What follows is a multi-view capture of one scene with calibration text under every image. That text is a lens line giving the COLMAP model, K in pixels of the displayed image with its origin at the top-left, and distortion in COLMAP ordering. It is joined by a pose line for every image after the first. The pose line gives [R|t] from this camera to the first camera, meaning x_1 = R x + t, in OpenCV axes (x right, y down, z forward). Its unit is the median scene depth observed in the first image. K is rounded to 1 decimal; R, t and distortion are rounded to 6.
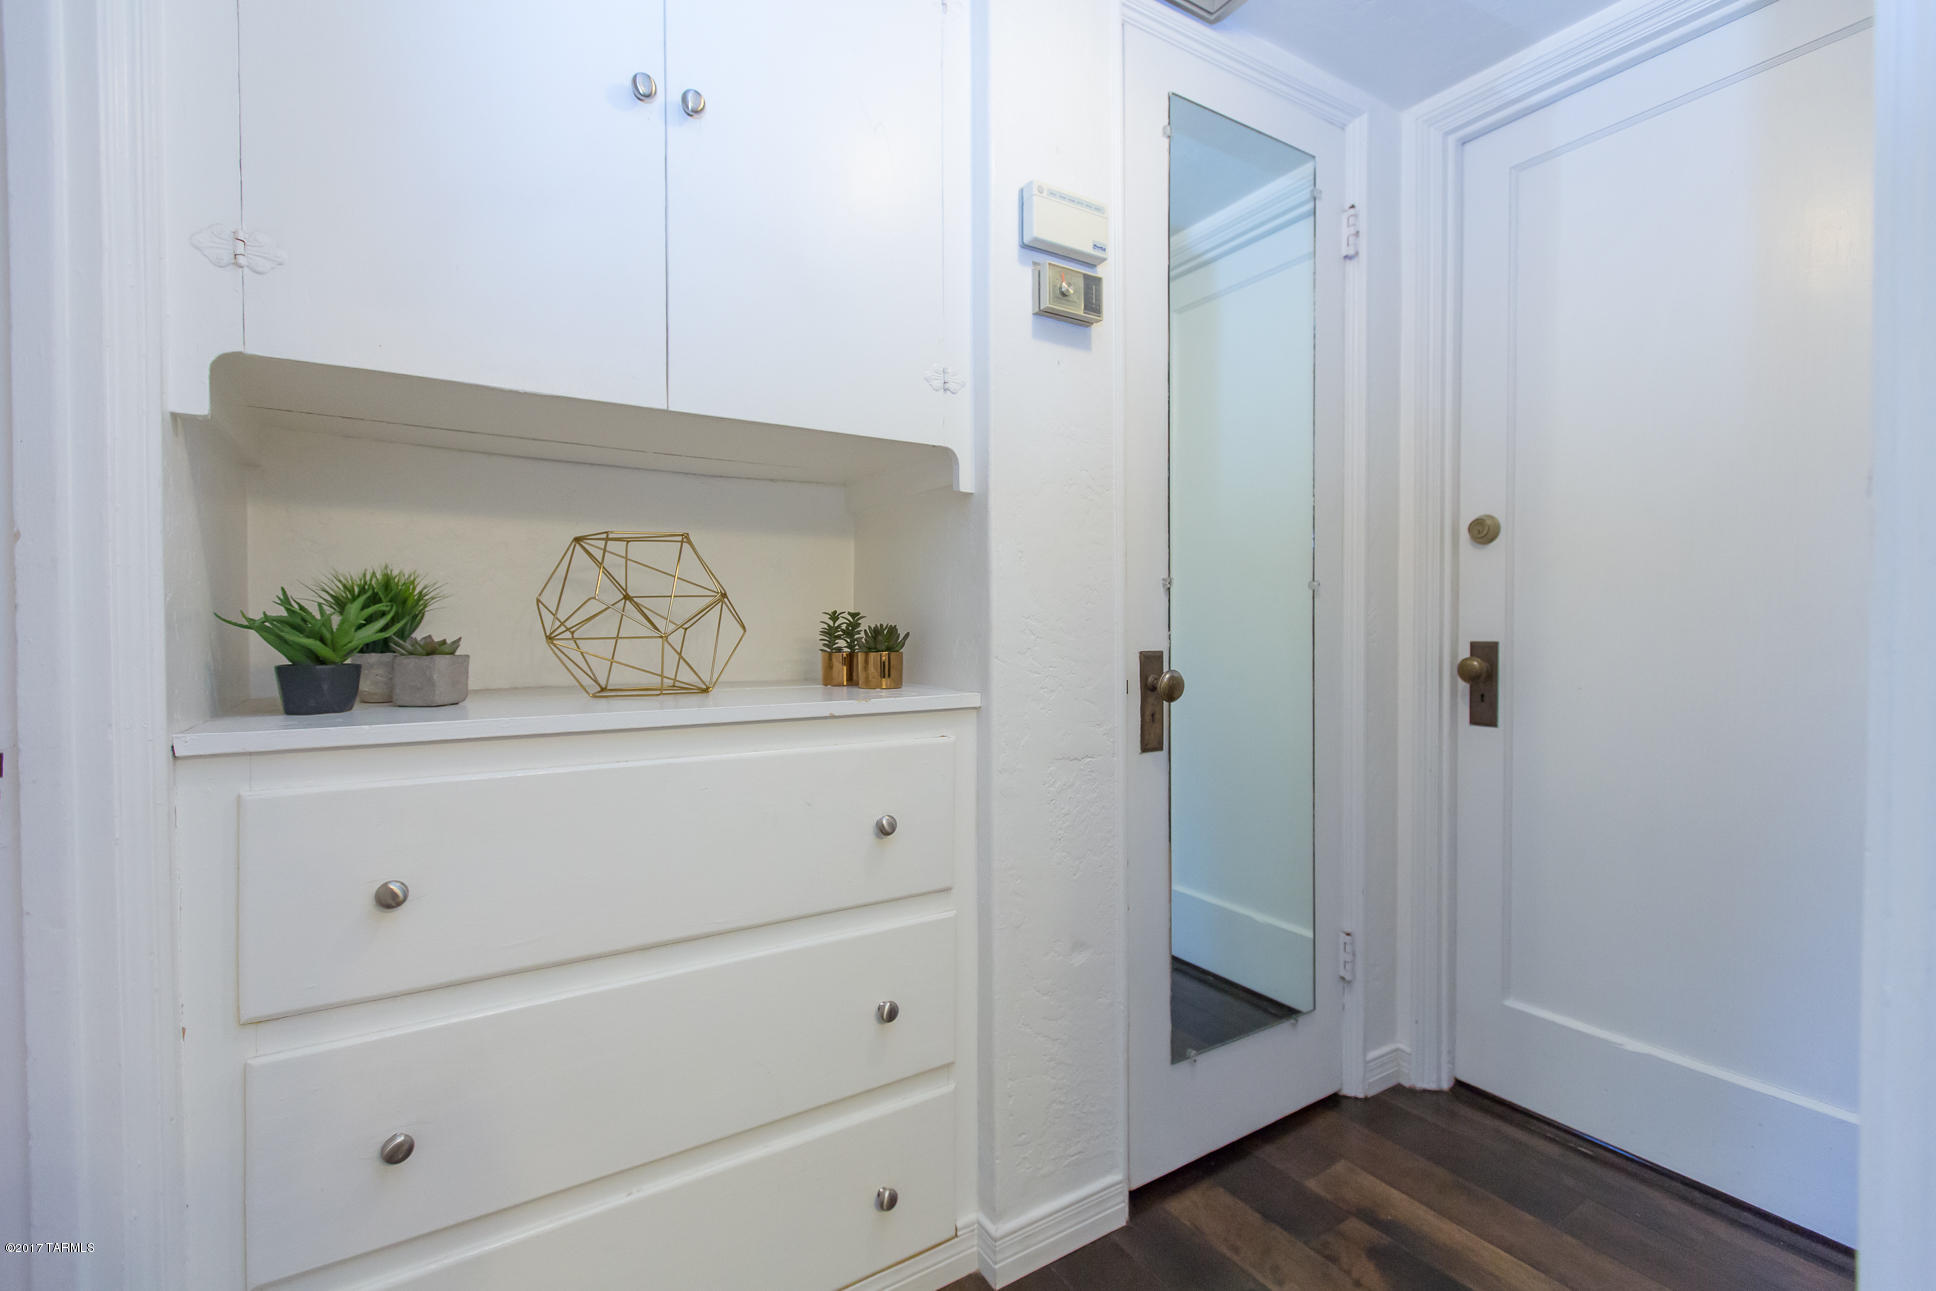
lens RADIAL K [[884.8, 0, 968.0], [0, 884.8, 599.0], [0, 0, 1]] dist [0.034884, -0.000270]
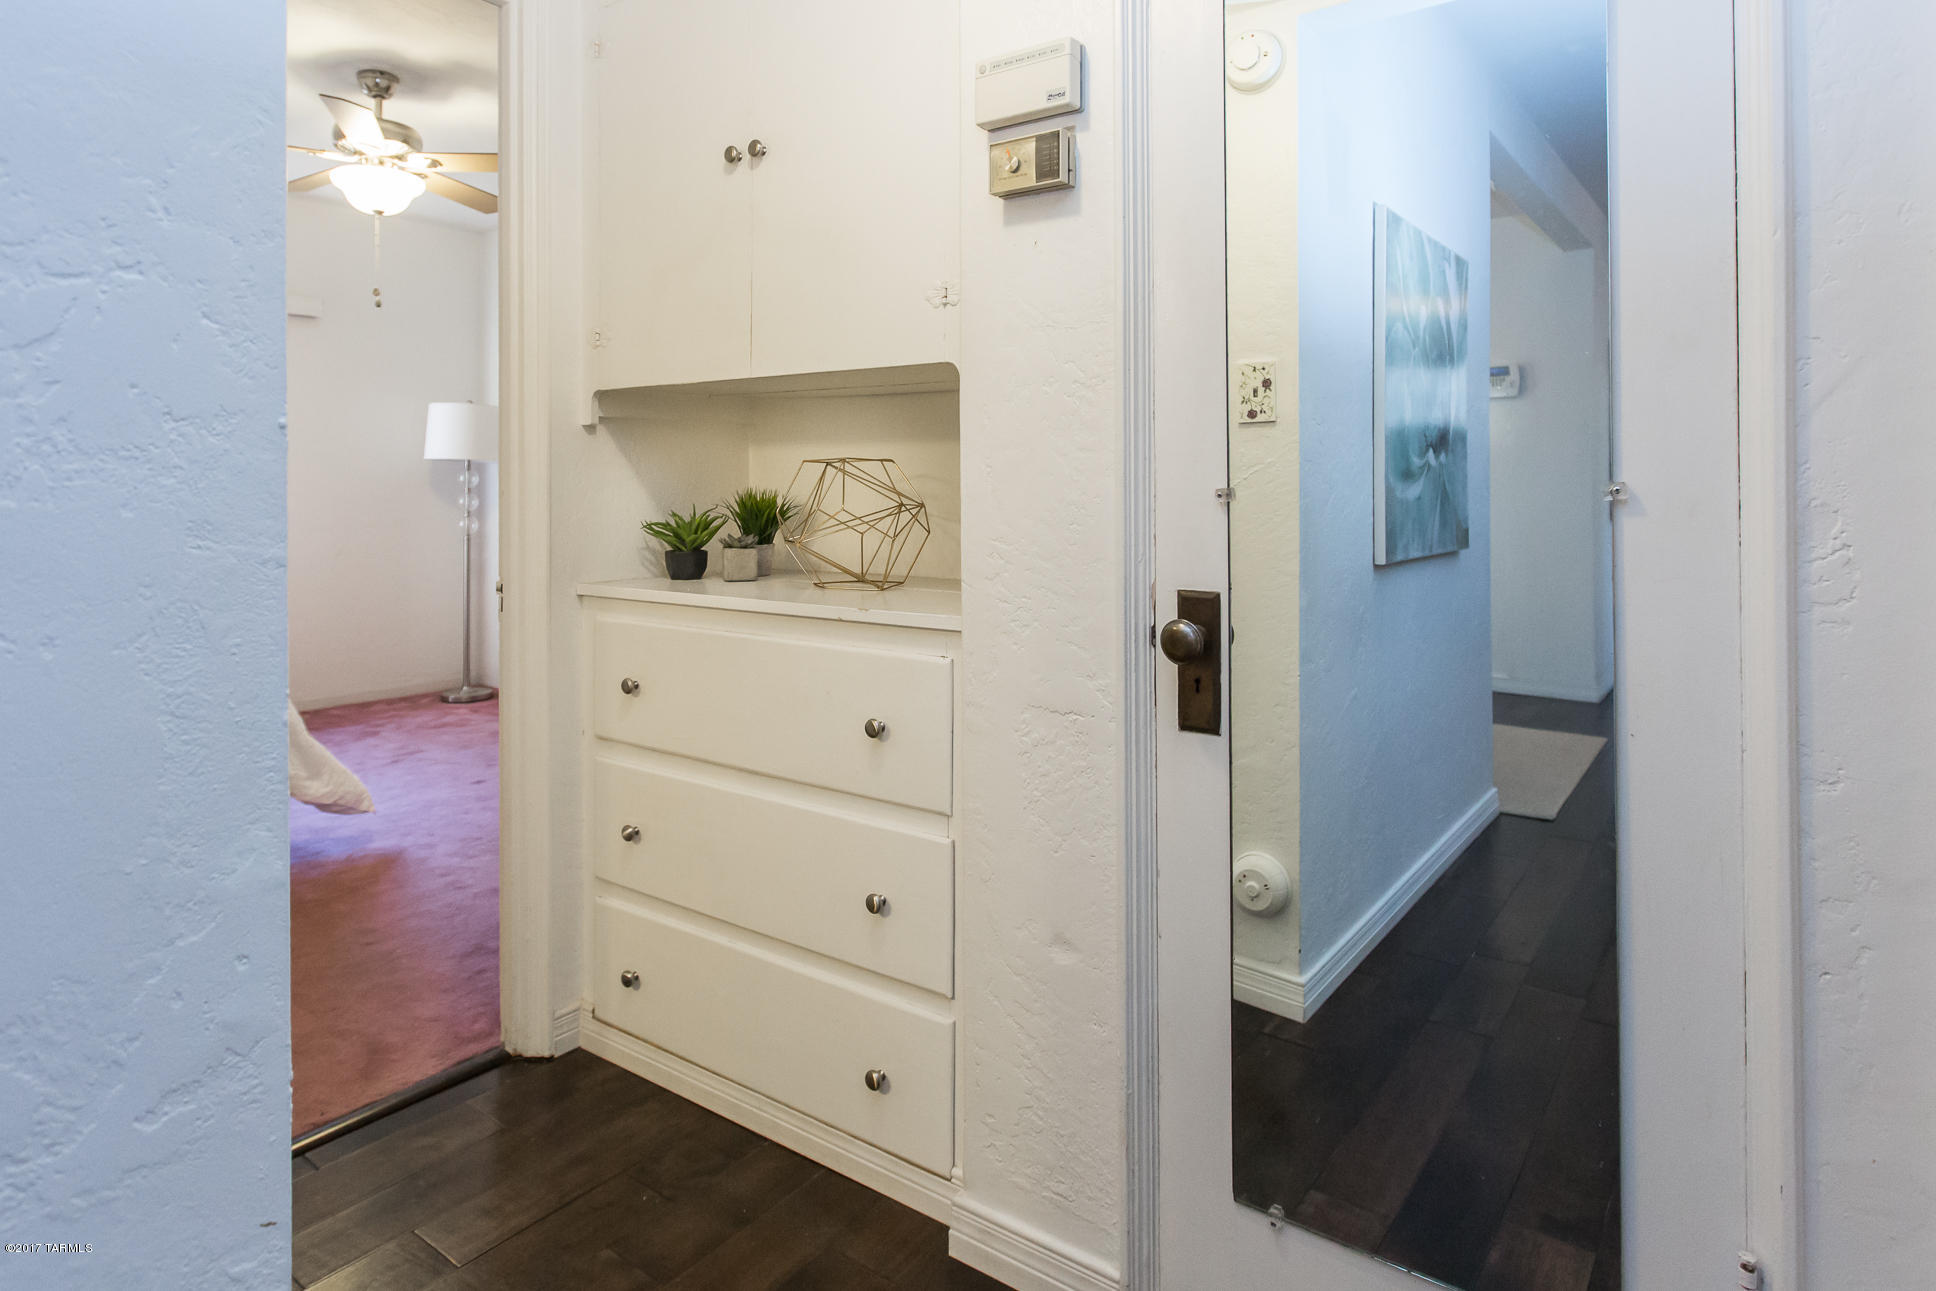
lens RADIAL K [[1120.8, 0, 968.1], [0, 1120.8, 493.7], [0, 0, 1]] dist [0.023793, -0.000619]
pose [[0.367435, -0.012788, -0.929961, 1.156657], [-0.012123, 0.999755, -0.018538, -0.002681], [0.929970, 0.018086, 0.367190, 0.578876]]
